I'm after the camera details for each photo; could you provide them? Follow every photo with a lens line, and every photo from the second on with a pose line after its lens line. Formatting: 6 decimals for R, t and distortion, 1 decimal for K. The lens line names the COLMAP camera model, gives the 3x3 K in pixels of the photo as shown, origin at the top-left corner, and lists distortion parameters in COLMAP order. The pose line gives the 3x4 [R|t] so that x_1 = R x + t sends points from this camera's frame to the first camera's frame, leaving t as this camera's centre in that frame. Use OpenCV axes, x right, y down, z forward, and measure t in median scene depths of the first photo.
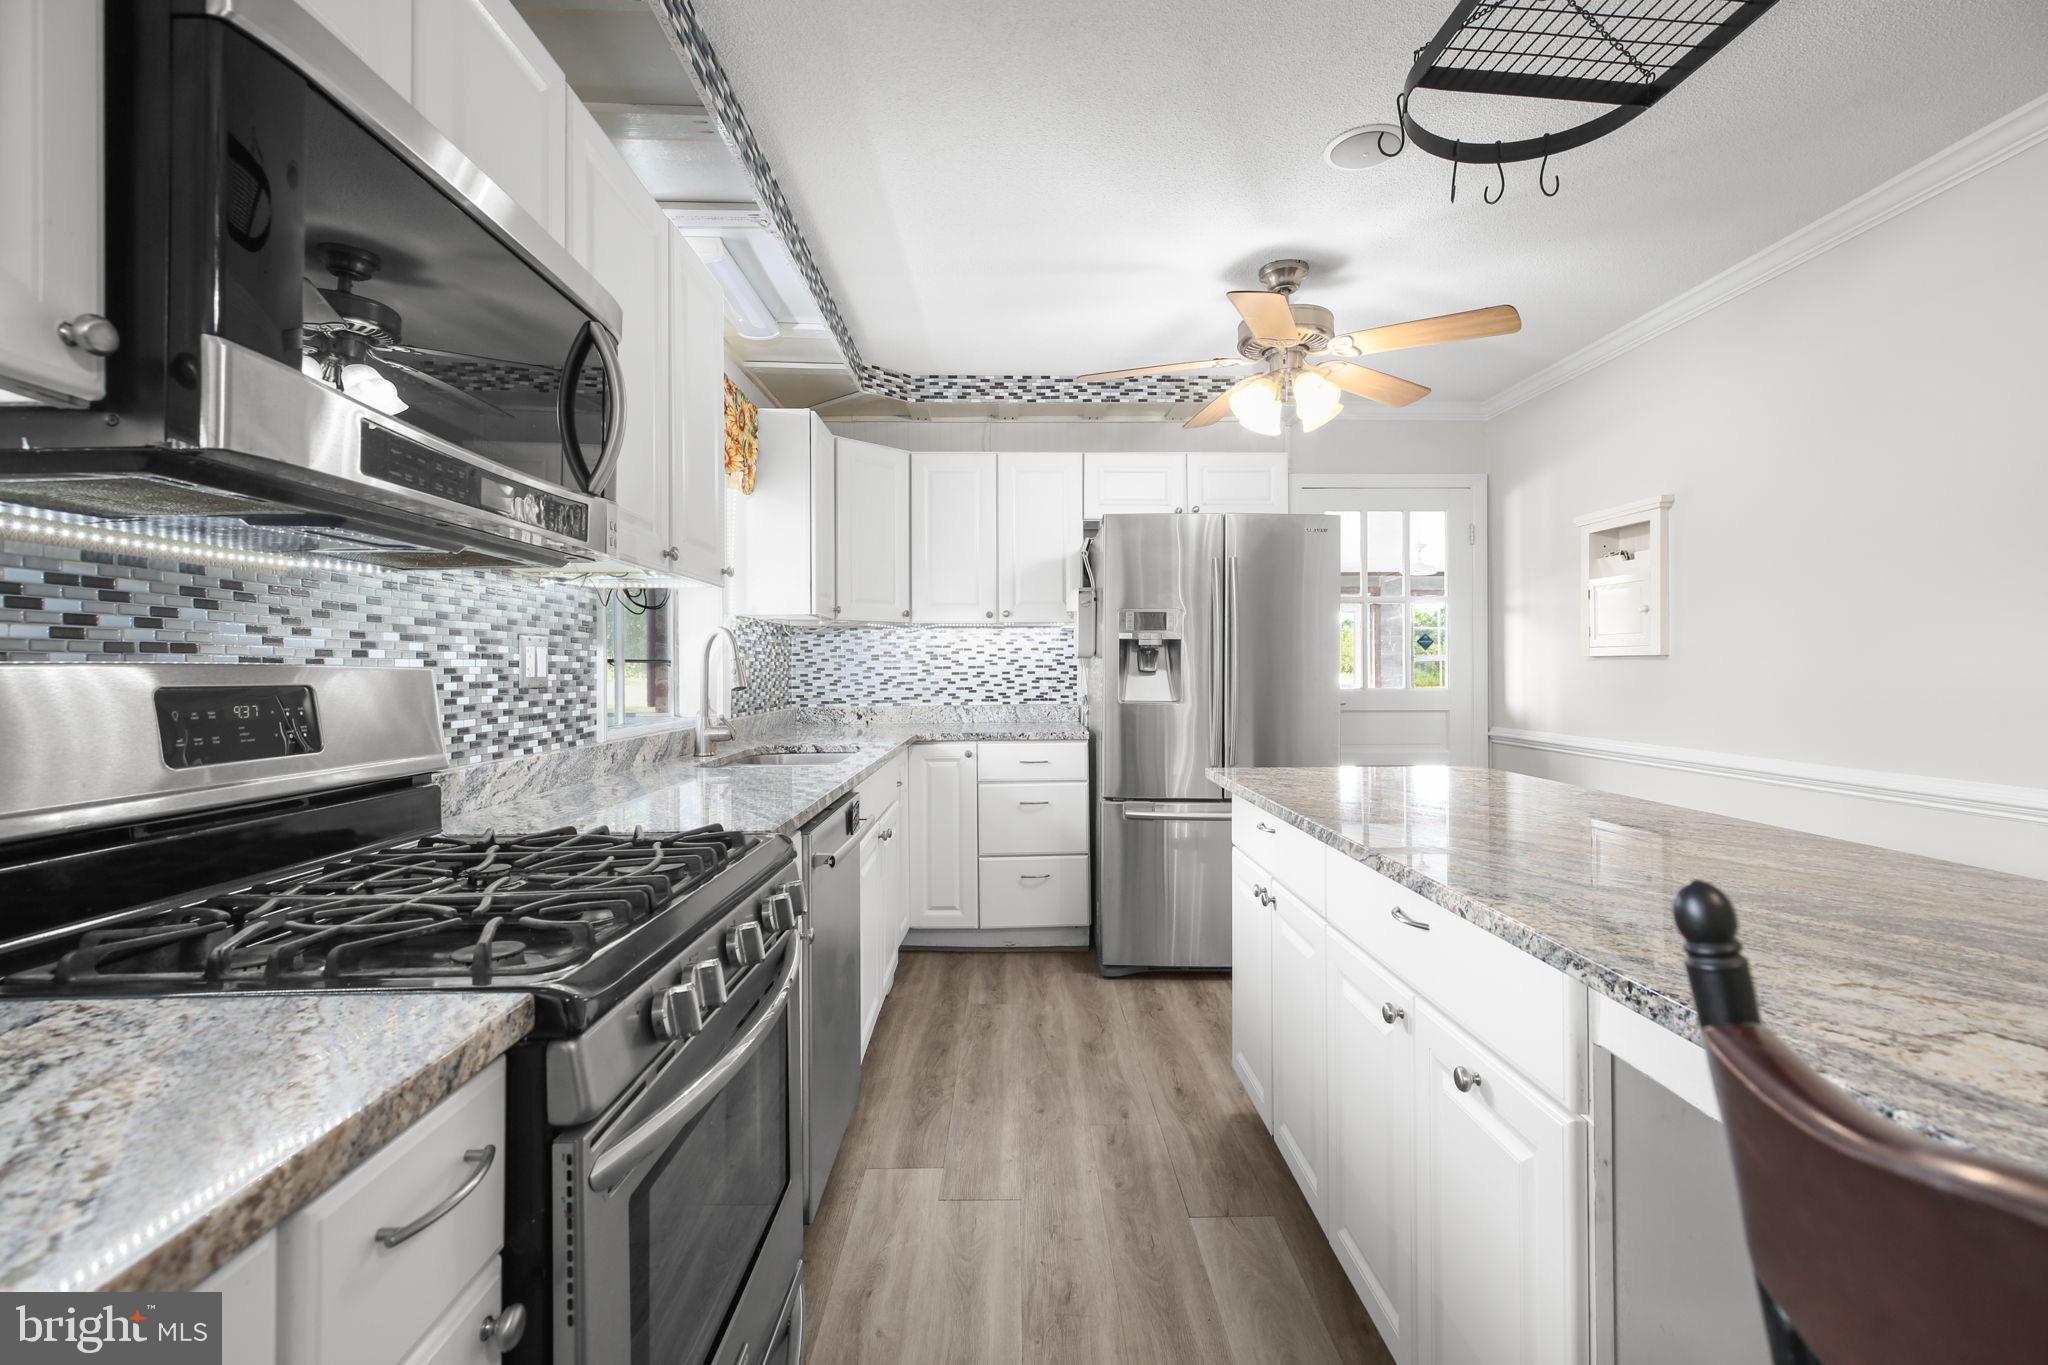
lens RADIAL K [[930.3, 0, 1031.4], [0, 930.3, 671.0], [0, 0, 1]] dist [0.009237, -0.000035]
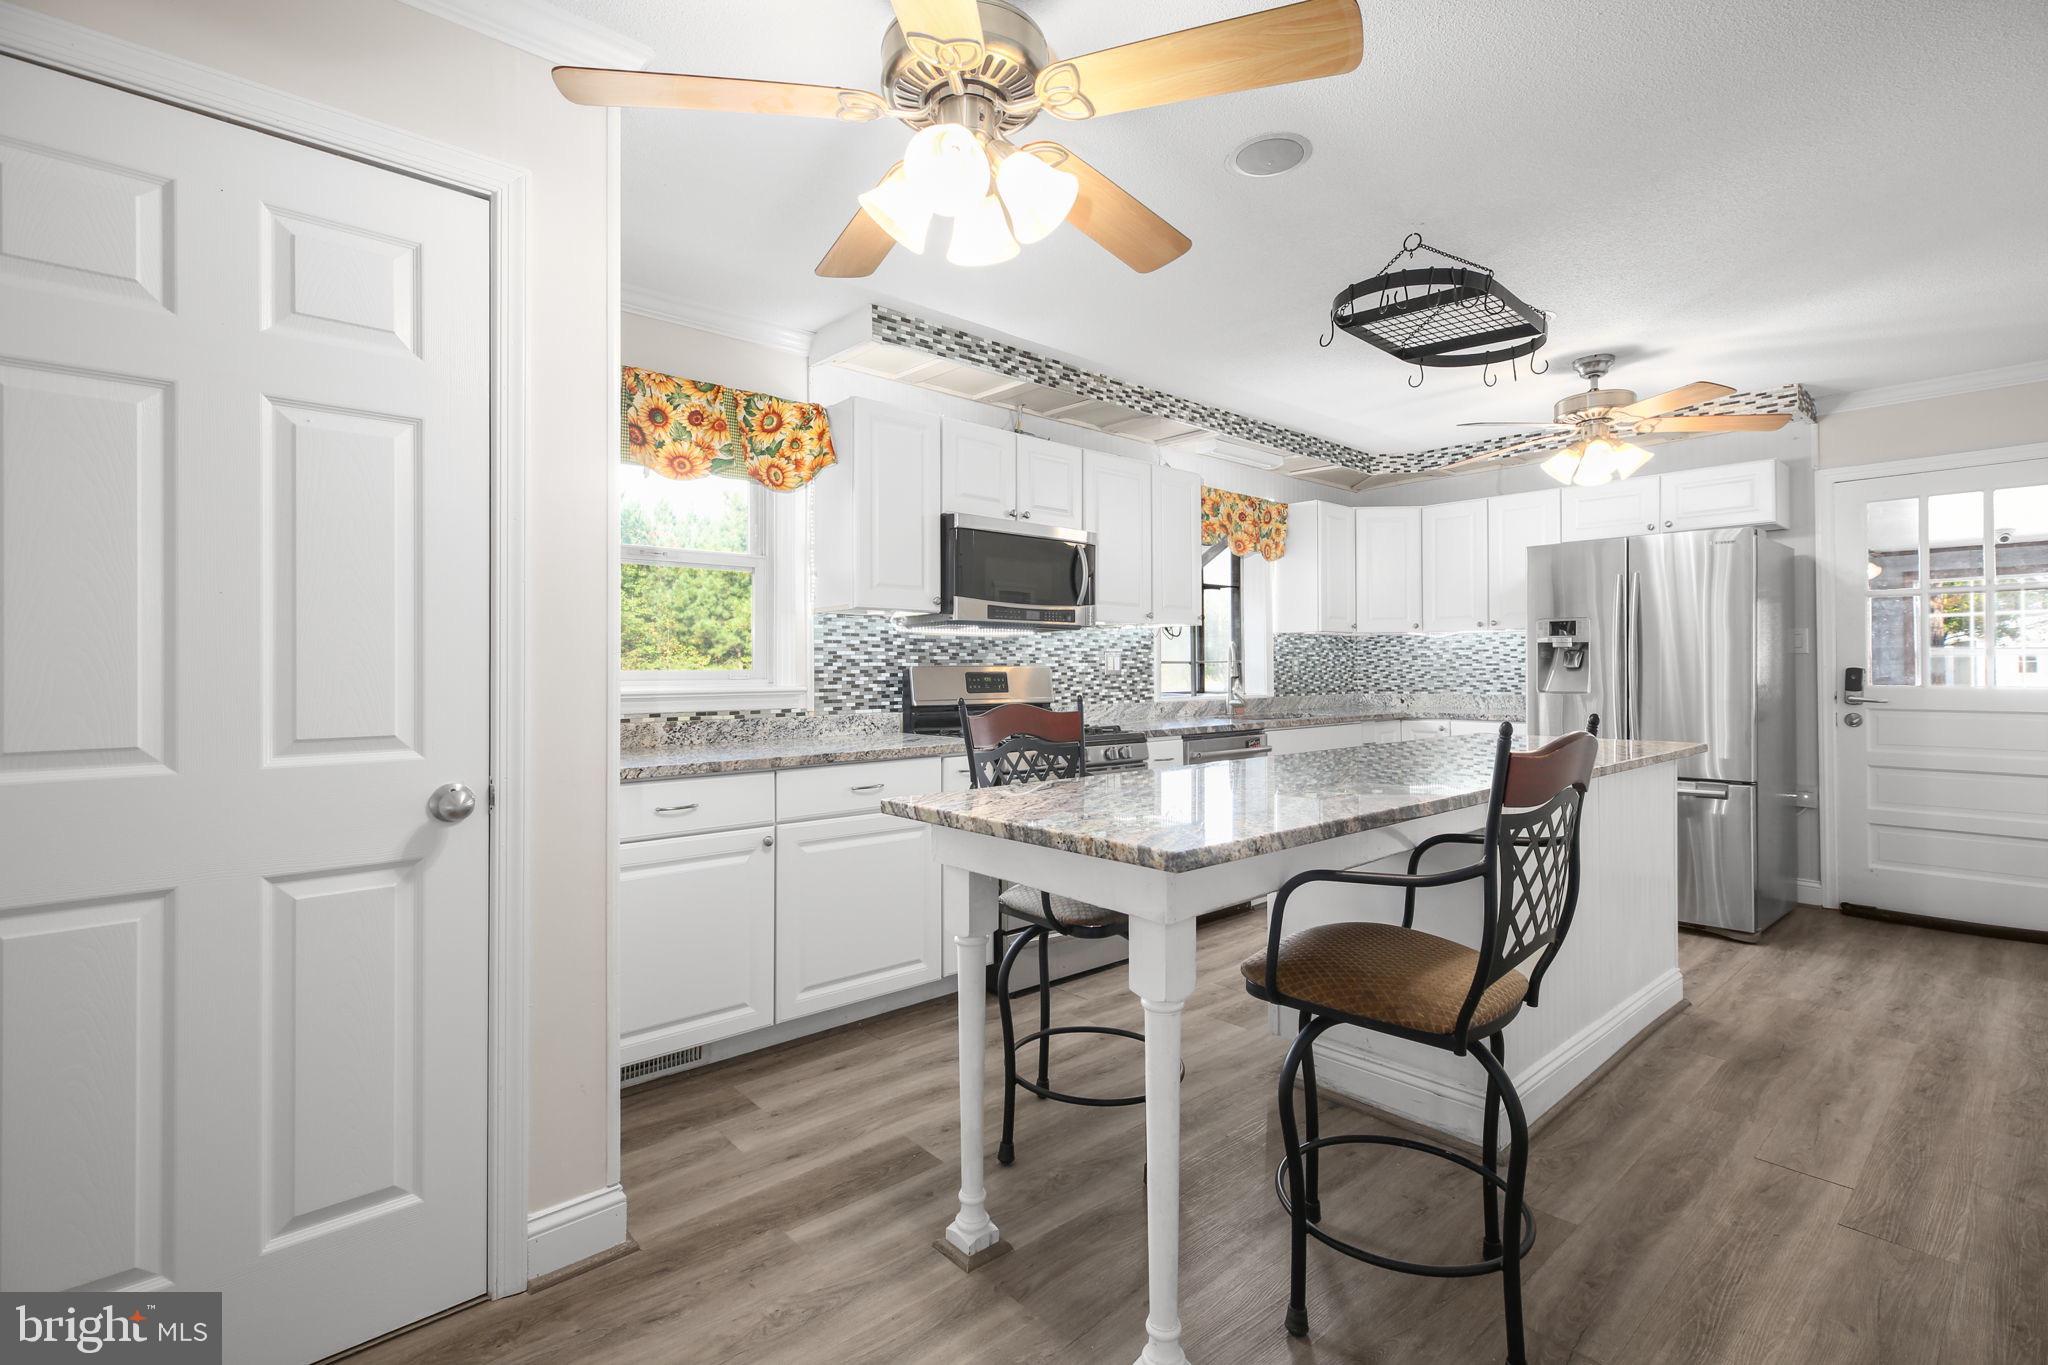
lens RADIAL K [[930.3, 0, 1031.4], [0, 930.3, 671.0], [0, 0, 1]] dist [0.009237, -0.000035]
pose [[0.648460, 0.003926, -0.761239, 1.158086], [-0.000419, 0.999988, 0.004800, -0.002865], [0.761249, -0.002793, 0.648454, -0.685466]]
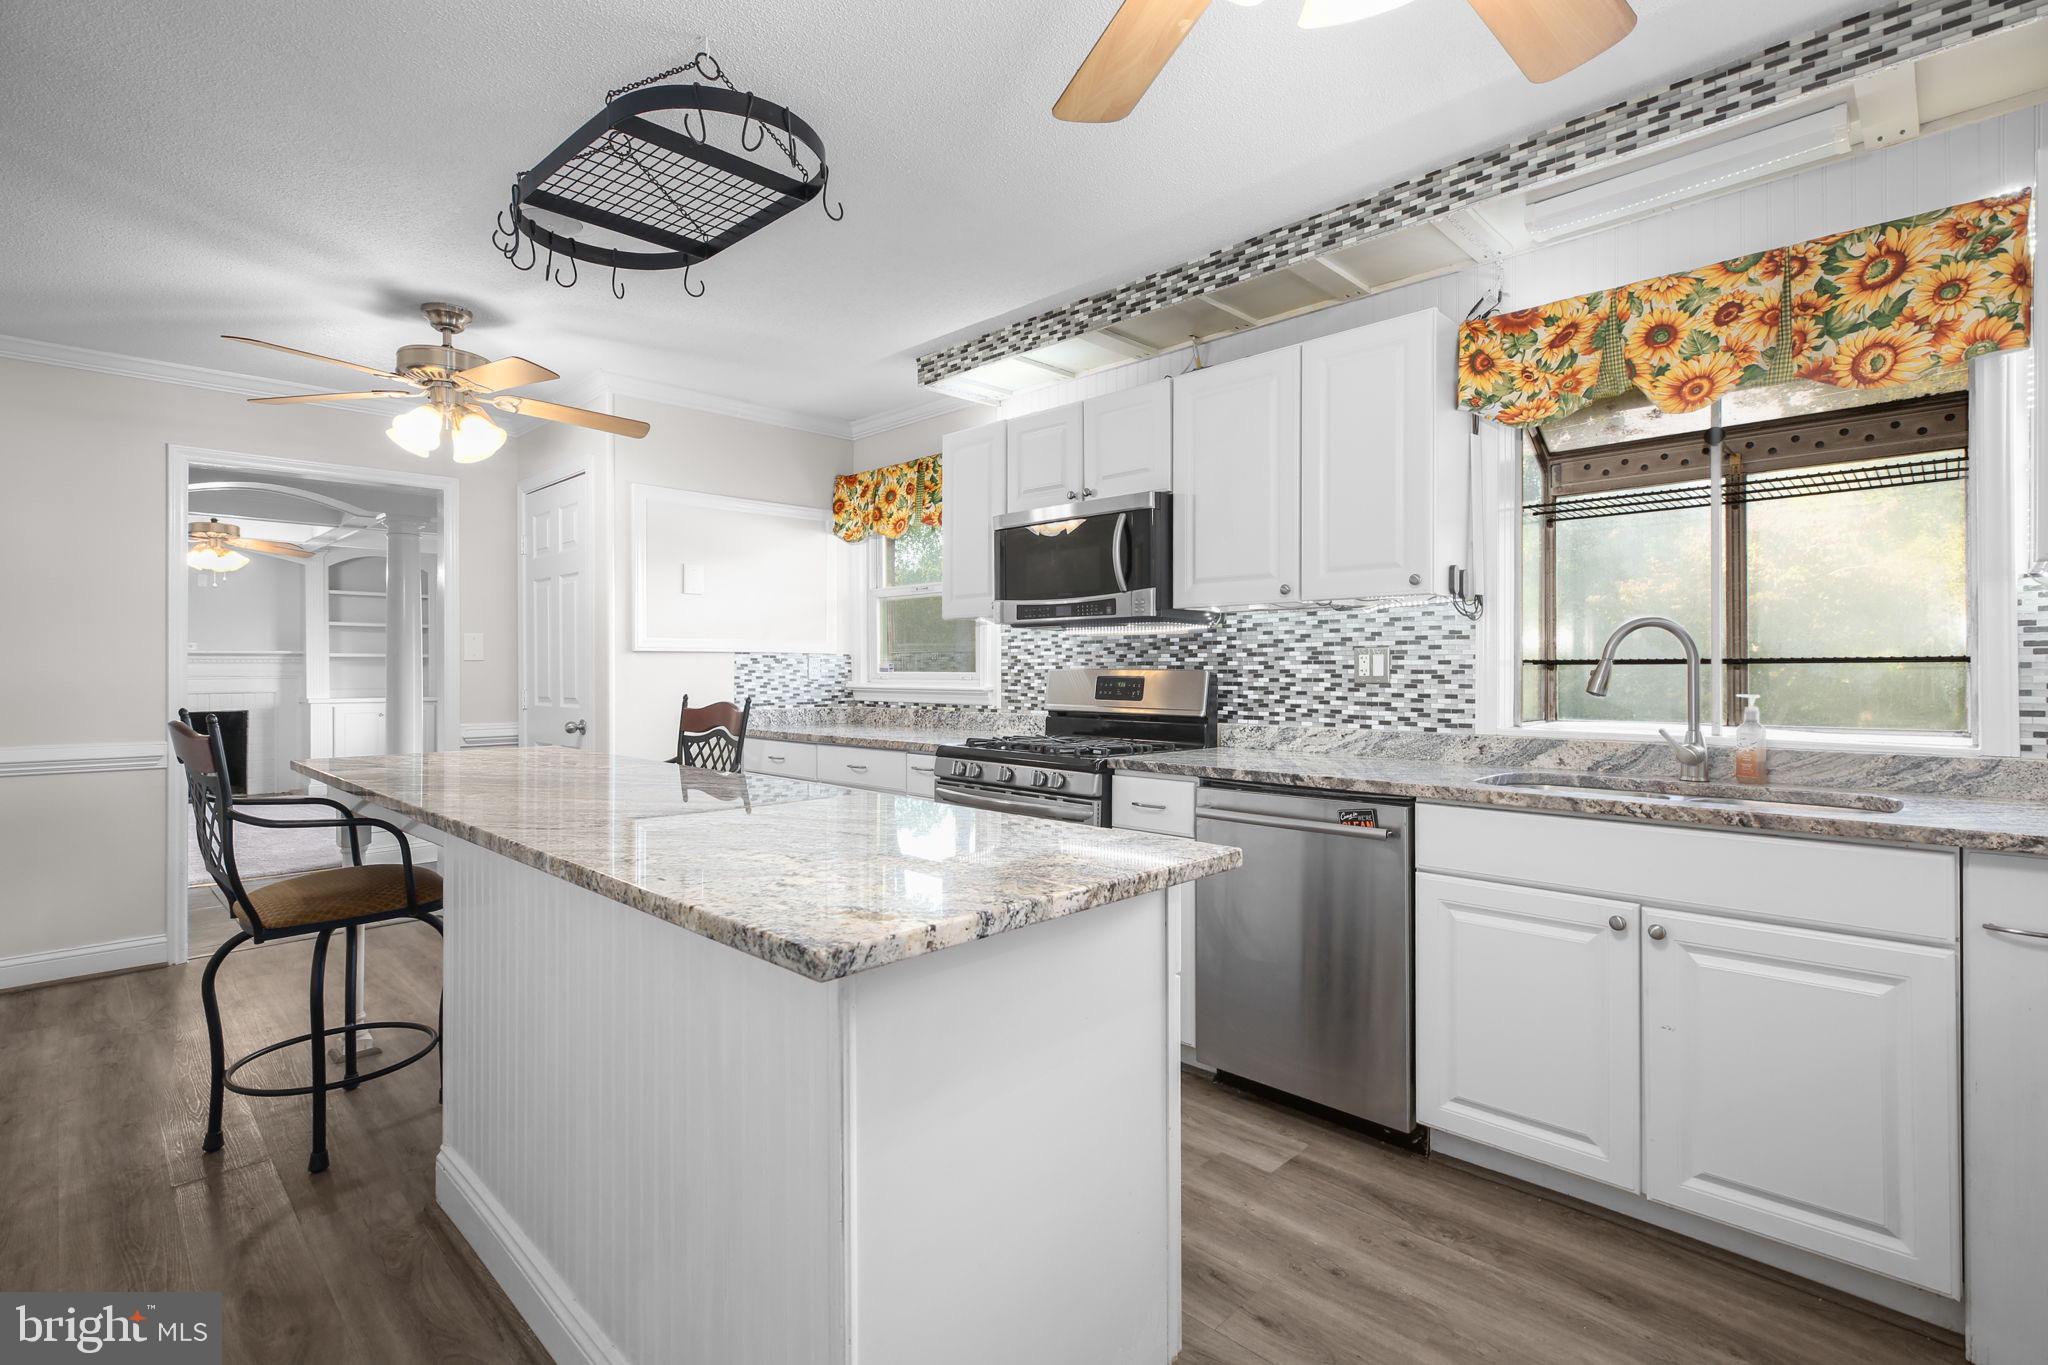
lens RADIAL K [[942.8, 0, 1024.0], [0, 942.8, 682.5], [0, 0, 1]] dist [0.009307, -0.000184]
pose [[-0.715353, 0.008668, -0.698710, 0.920480], [-0.000769, 0.999913, 0.013192, -0.001995], [0.698763, 0.009975, -0.715284, 1.782265]]
